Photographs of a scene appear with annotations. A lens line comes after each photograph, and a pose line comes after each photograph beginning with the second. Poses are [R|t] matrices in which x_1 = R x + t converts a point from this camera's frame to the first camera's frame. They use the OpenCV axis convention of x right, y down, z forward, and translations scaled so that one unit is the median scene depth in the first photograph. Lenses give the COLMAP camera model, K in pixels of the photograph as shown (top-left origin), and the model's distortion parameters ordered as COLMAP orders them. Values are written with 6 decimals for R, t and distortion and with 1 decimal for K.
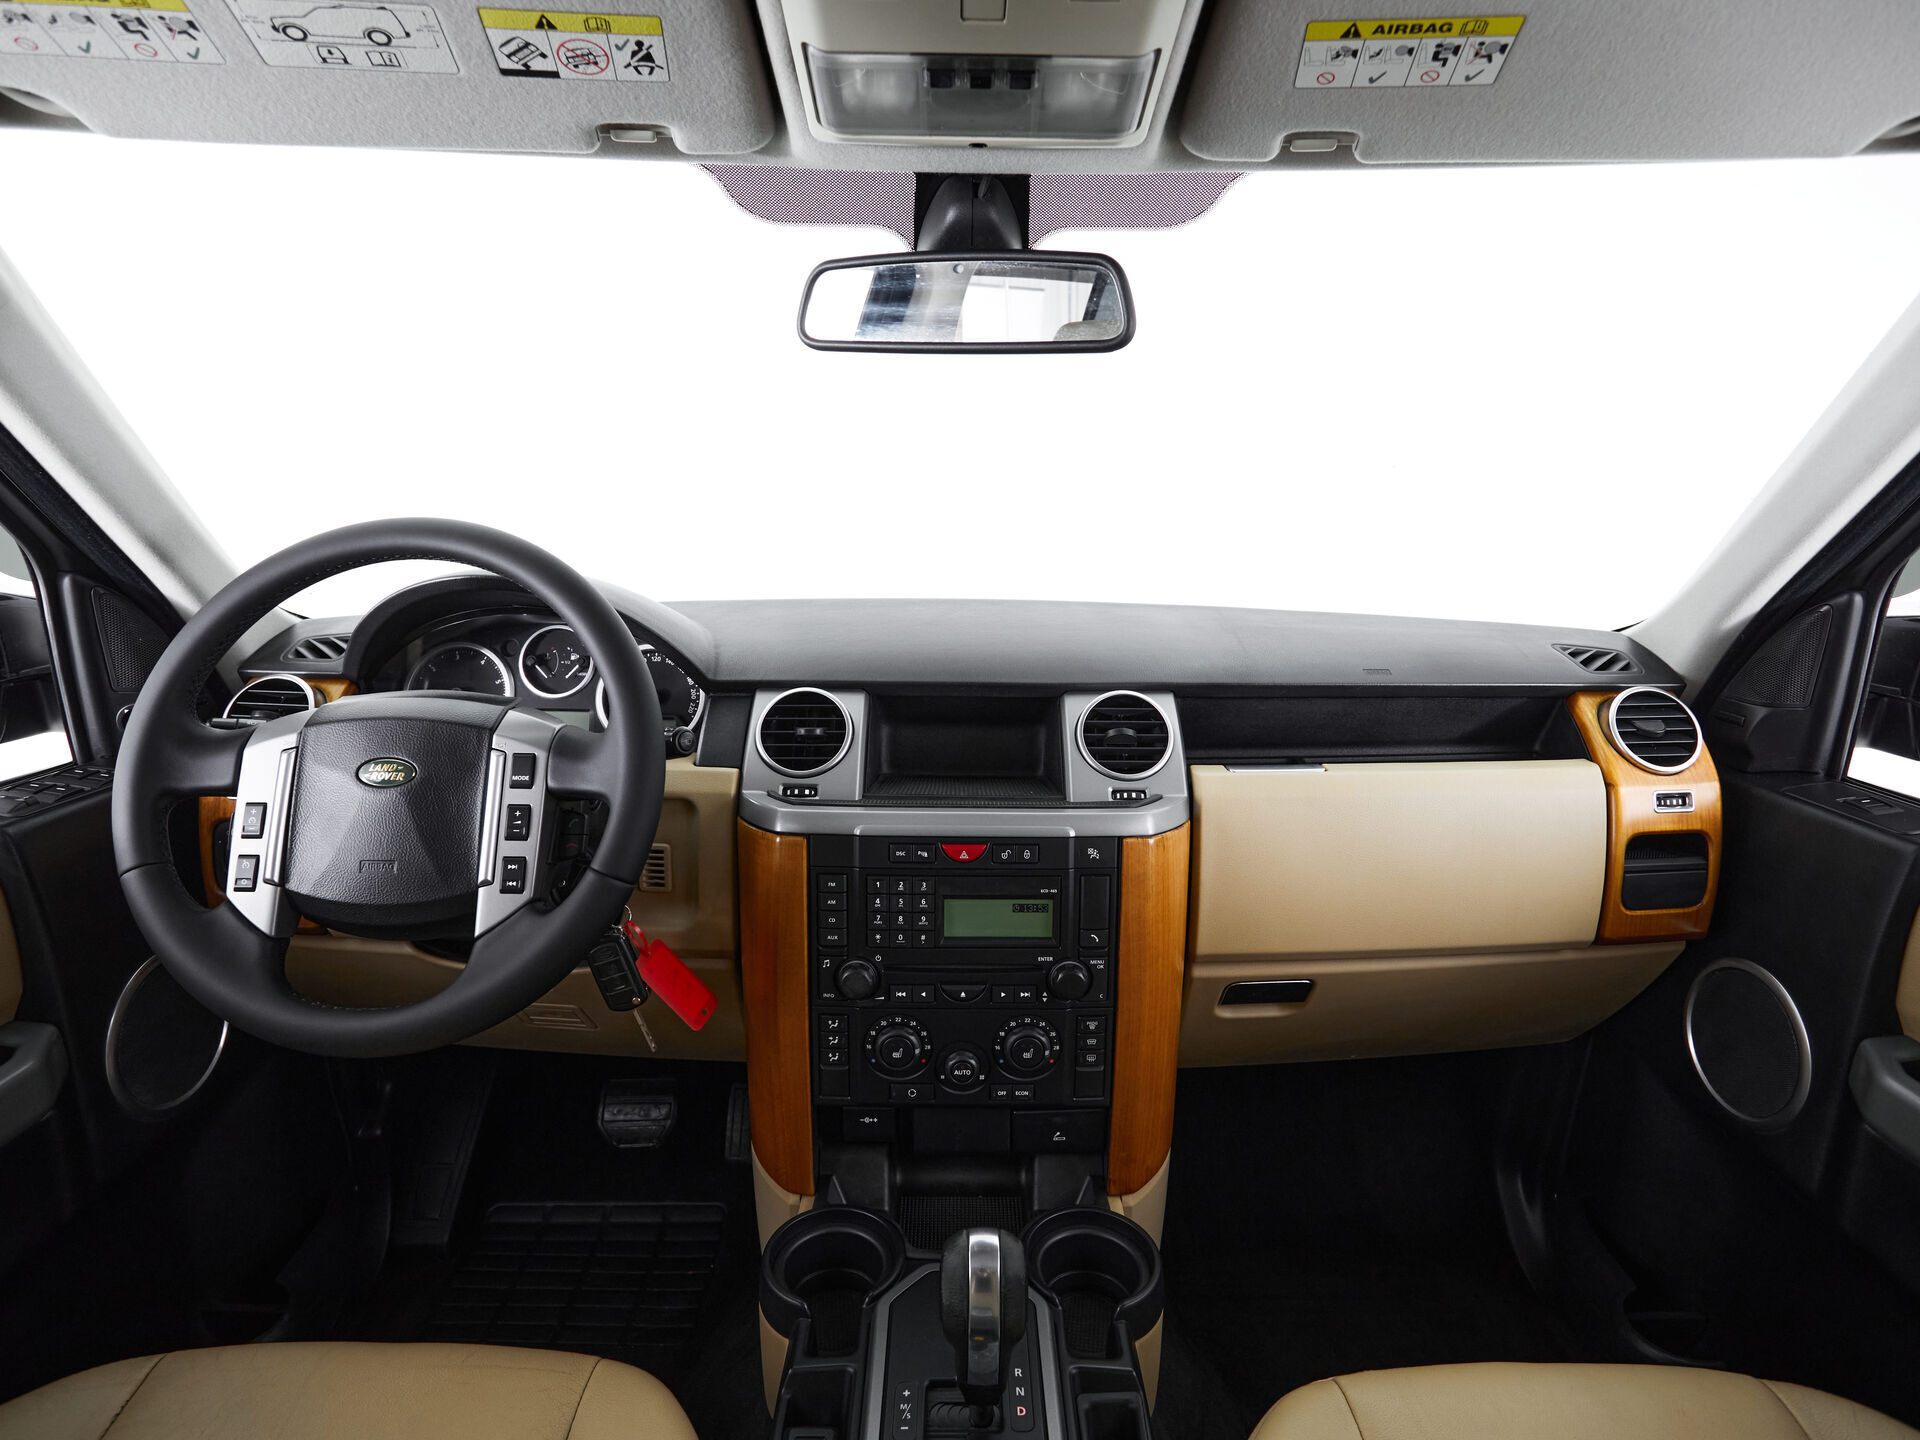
lens RADIAL K [[1044.4, 0, 960.0], [0, 1044.4, 720.0], [0, 0, 1]] dist [-0.004522, -0.000293]
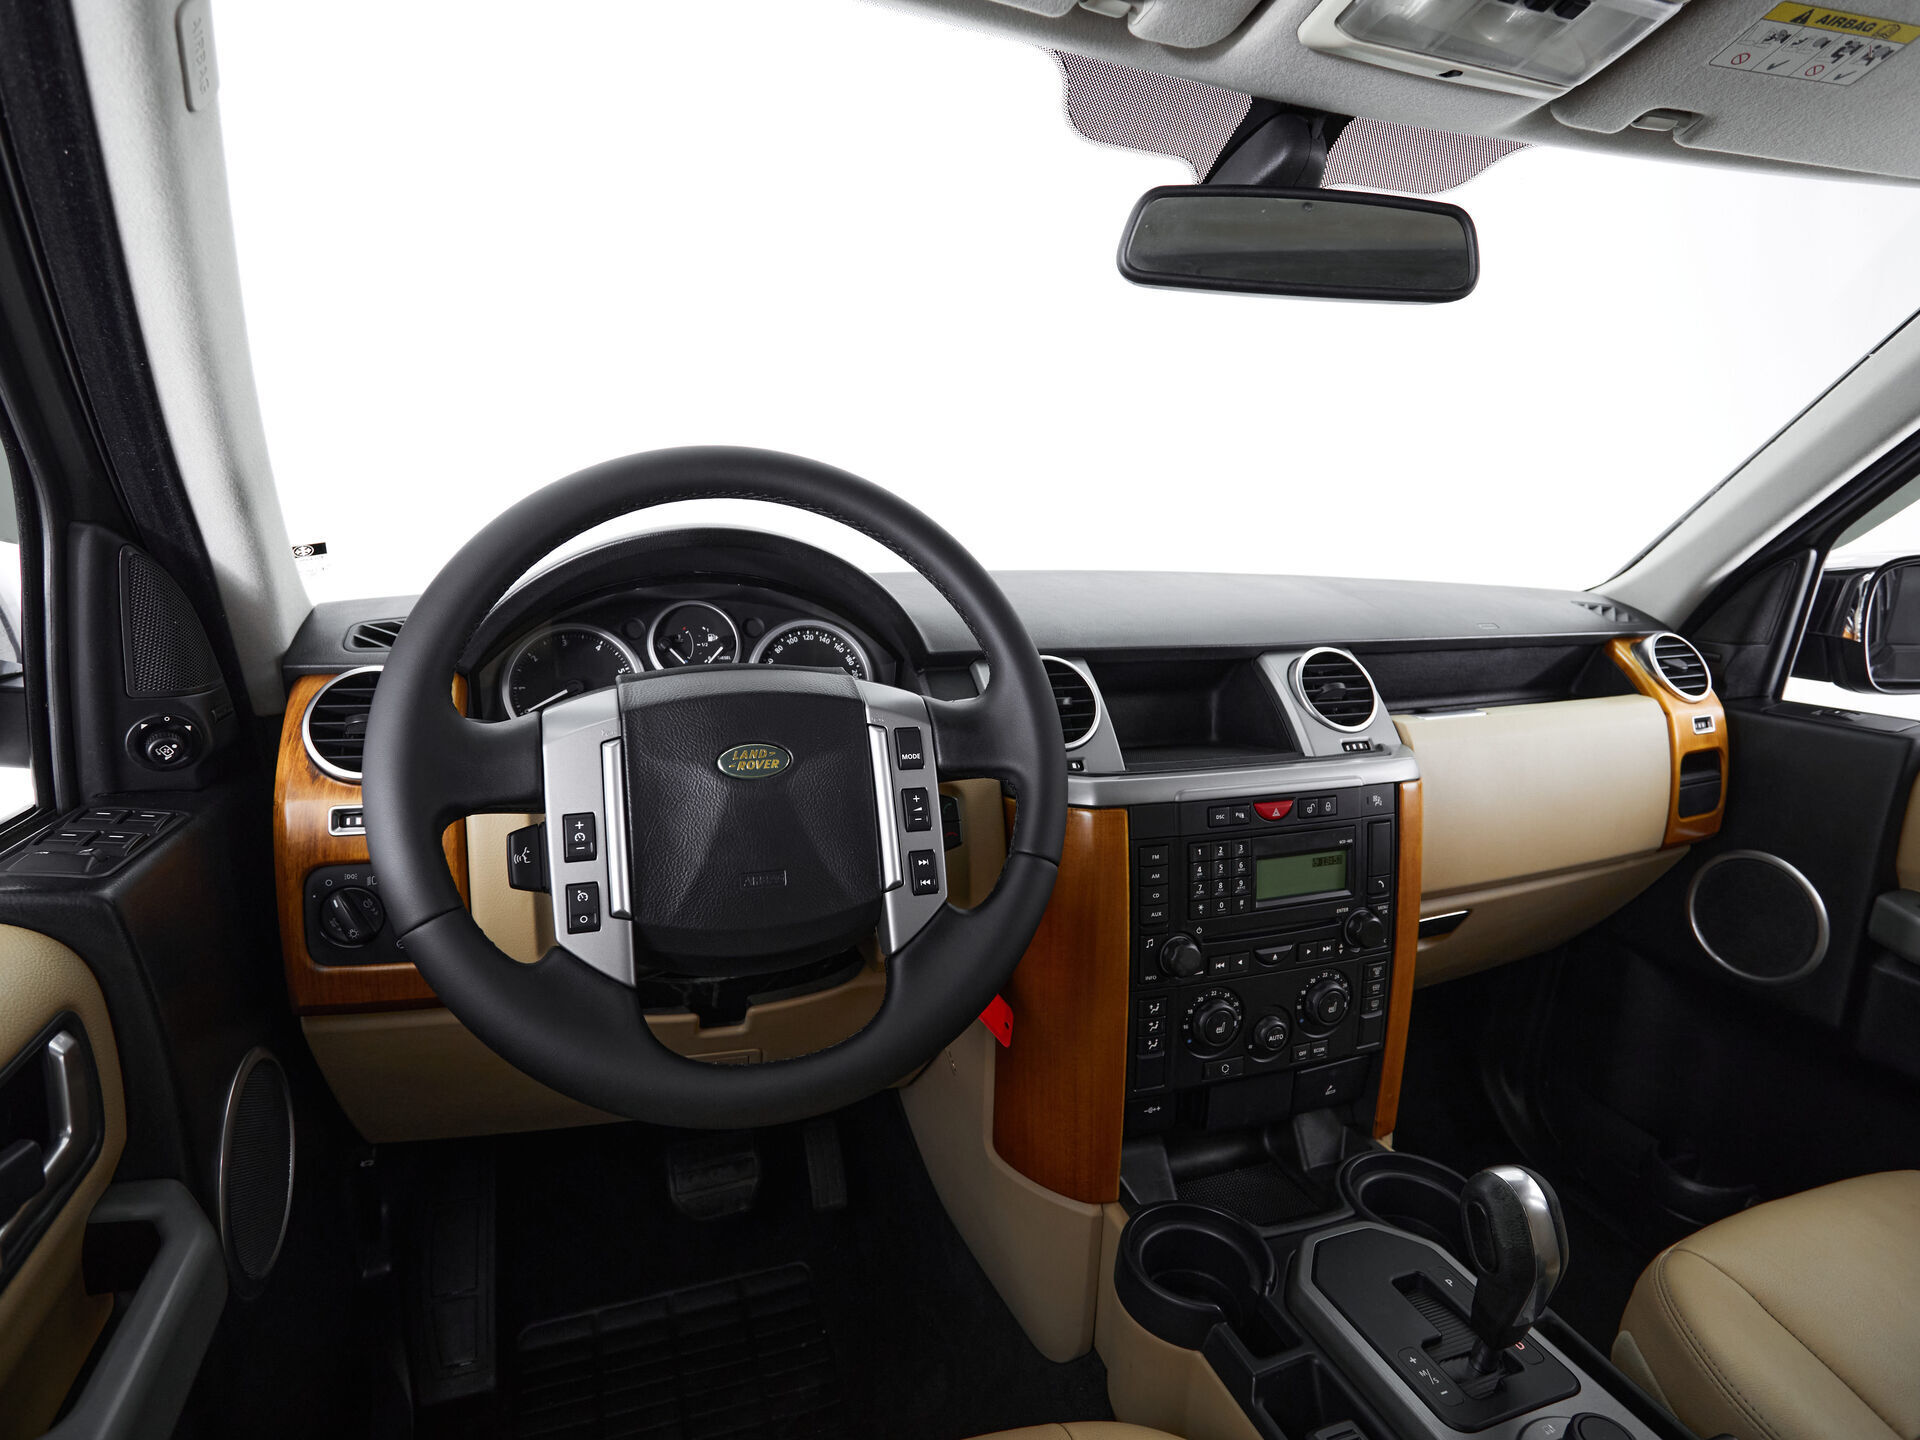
lens RADIAL K [[1044.4, 0, 960.0], [0, 1044.4, 720.0], [0, 0, 1]] dist [-0.004522, -0.000293]
pose [[0.940058, -0.057221, 0.336178, -0.570208], [0.063139, 0.997982, -0.006690, 0.029307], [-0.335117, 0.027514, 0.941775, 0.169863]]
